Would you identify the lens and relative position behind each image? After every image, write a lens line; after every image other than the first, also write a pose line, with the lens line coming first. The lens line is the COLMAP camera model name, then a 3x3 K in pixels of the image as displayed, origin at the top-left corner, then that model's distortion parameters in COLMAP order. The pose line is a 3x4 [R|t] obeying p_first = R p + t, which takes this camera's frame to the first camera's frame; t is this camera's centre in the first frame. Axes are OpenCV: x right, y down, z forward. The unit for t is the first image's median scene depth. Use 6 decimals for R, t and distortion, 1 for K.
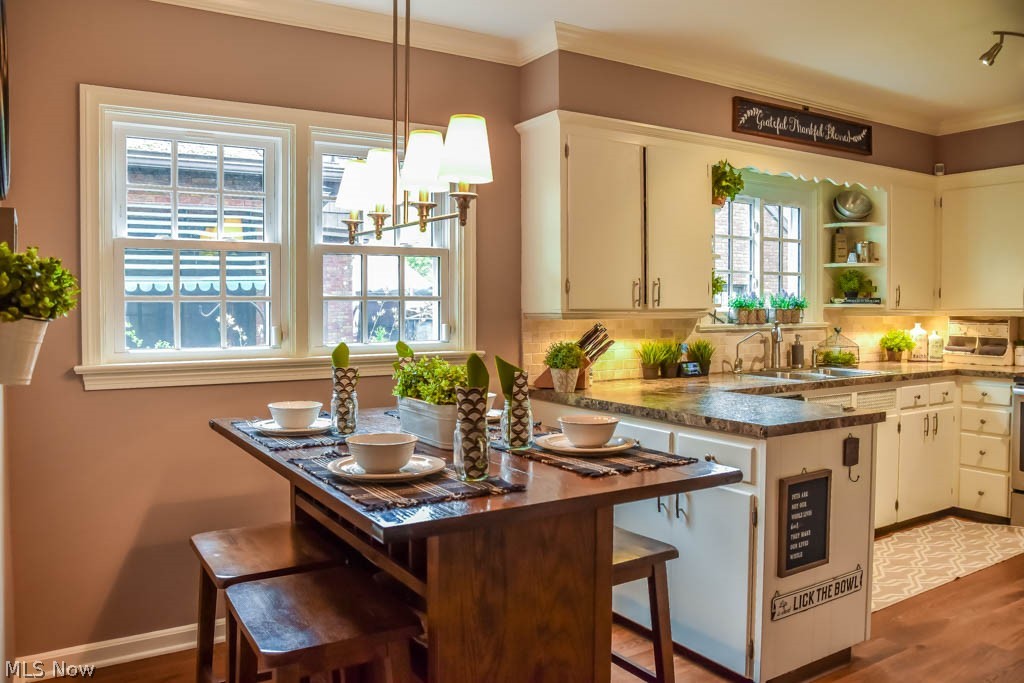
lens RADIAL K [[789.5, 0, 510.0], [0, 789.5, 314.5], [0, 0, 1]] dist [-0.152890, 0.102728]
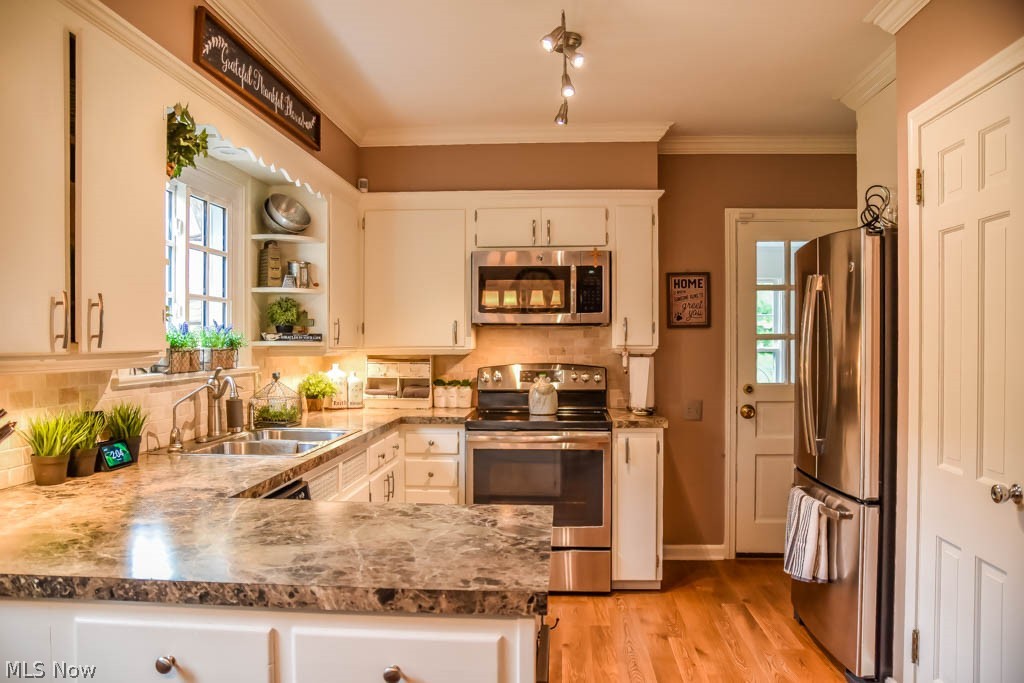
lens RADIAL K [[766.0, 0, 512.0], [0, 766.0, 341.5], [0, 0, 1]] dist [-0.069124, 0.001150]
pose [[0.588057, -0.000113, 0.808819, -0.038401], [0.008867, 0.999941, -0.006307, -0.006934], [-0.808771, 0.010881, 0.588024, 0.379302]]
